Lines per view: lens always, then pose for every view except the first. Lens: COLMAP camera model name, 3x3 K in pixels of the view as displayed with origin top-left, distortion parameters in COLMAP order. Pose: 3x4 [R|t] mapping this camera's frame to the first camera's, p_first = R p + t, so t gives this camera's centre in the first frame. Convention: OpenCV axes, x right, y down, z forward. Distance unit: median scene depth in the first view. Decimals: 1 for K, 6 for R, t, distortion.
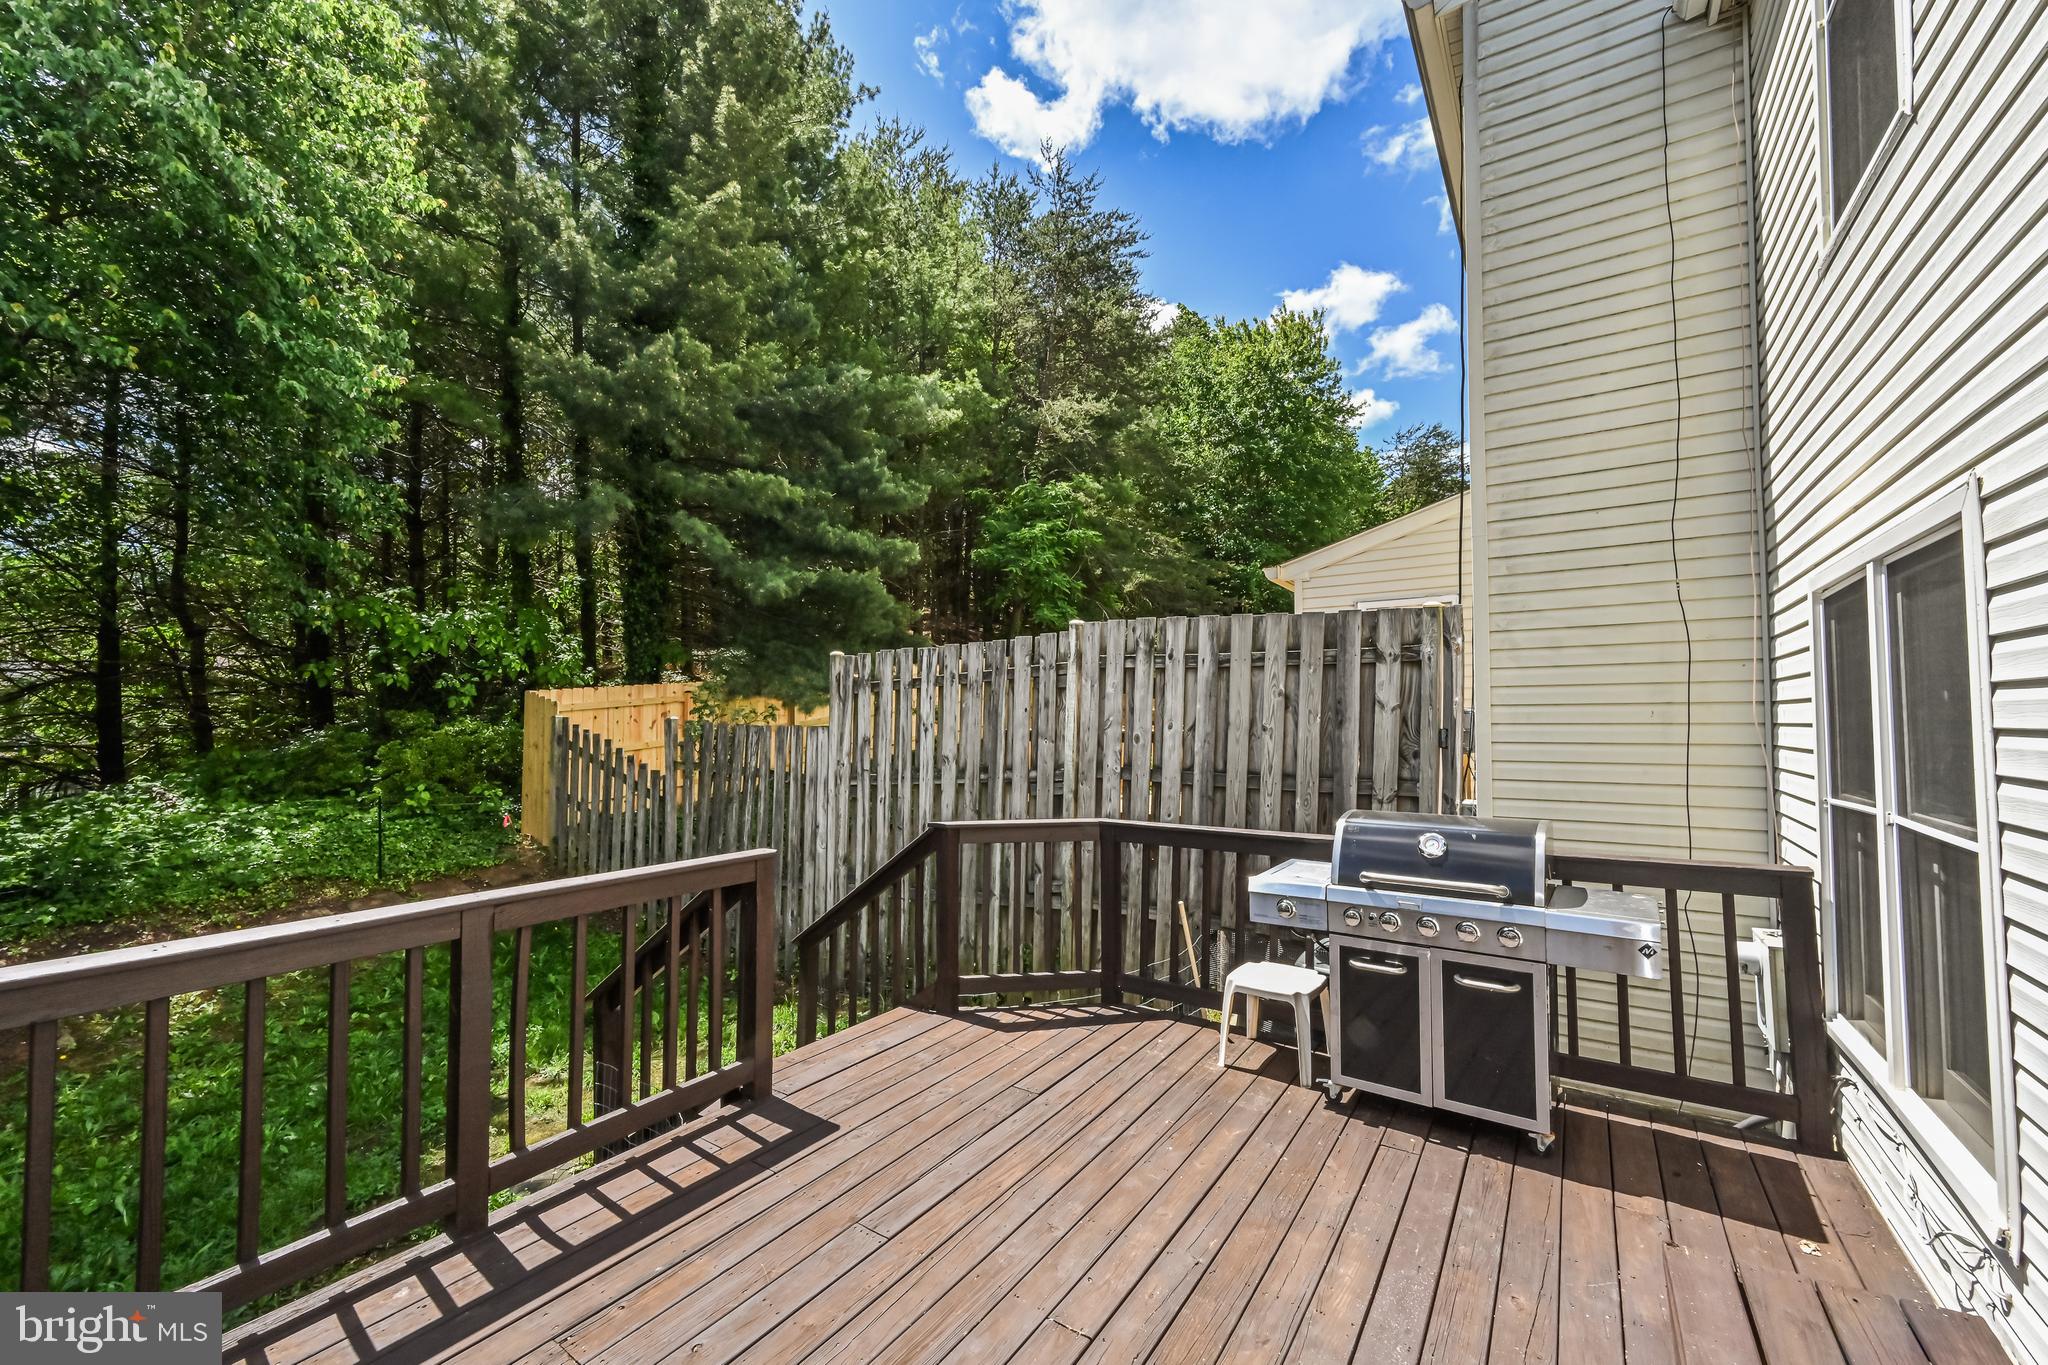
lens RADIAL K [[811.9, 0, 1018.8], [0, 811.9, 693.9], [0, 0, 1]] dist [0.003712, -0.000347]
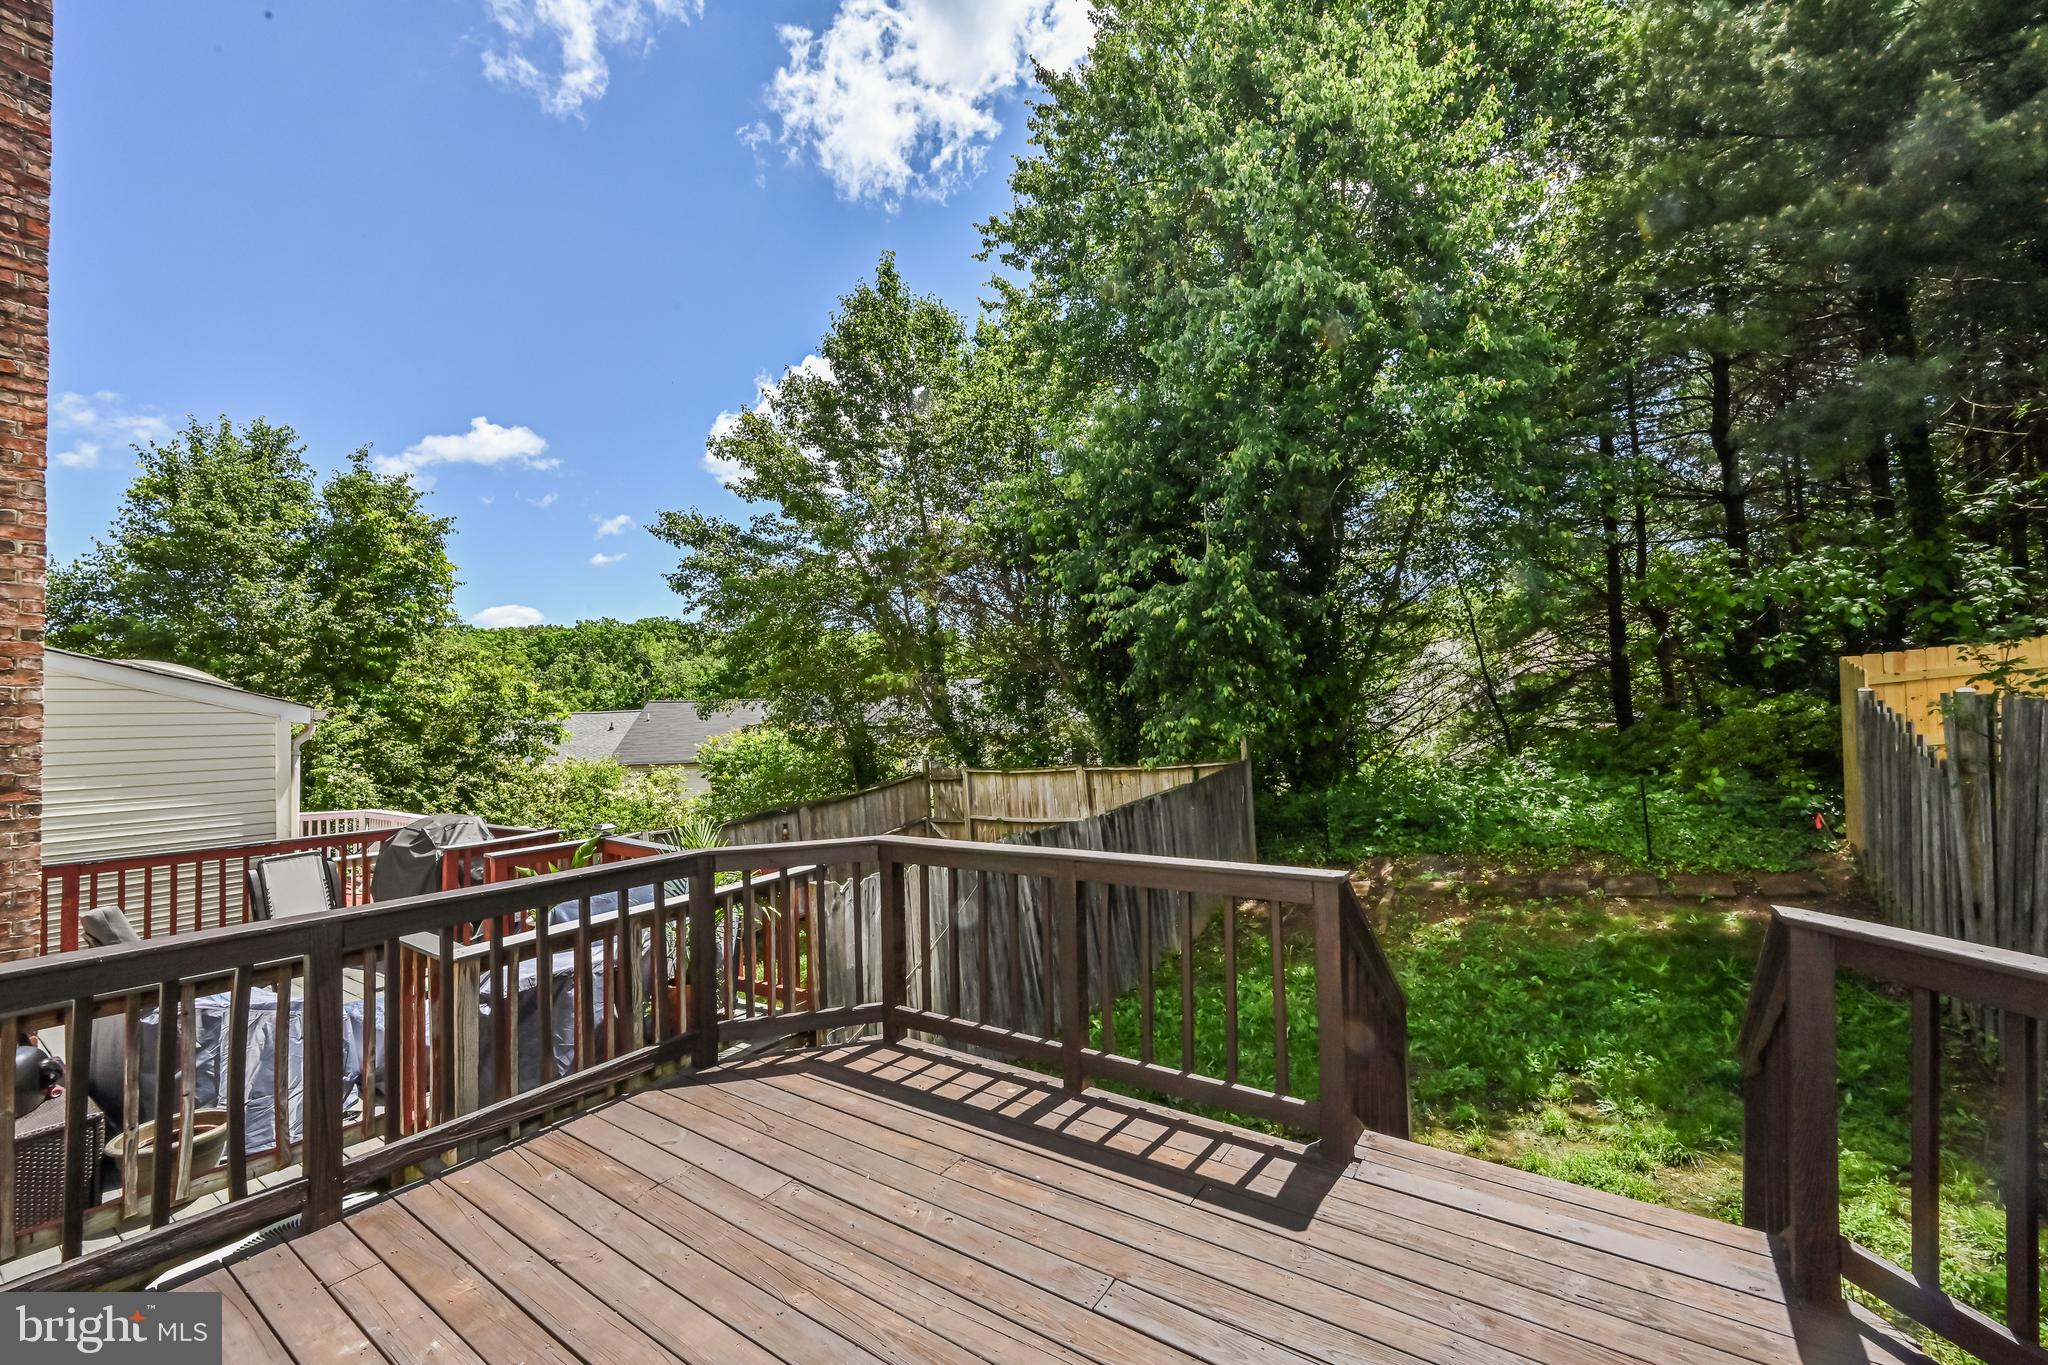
lens RADIAL K [[811.9, 0, 1017.9], [0, 811.9, 704.7], [0, 0, 1]] dist [0.003712, -0.000347]
pose [[0.000014, -0.013054, -0.999915, 0.623419], [0.063652, 0.997887, -0.013027, 0.007302], [0.997972, -0.063646, 0.000844, 0.795851]]
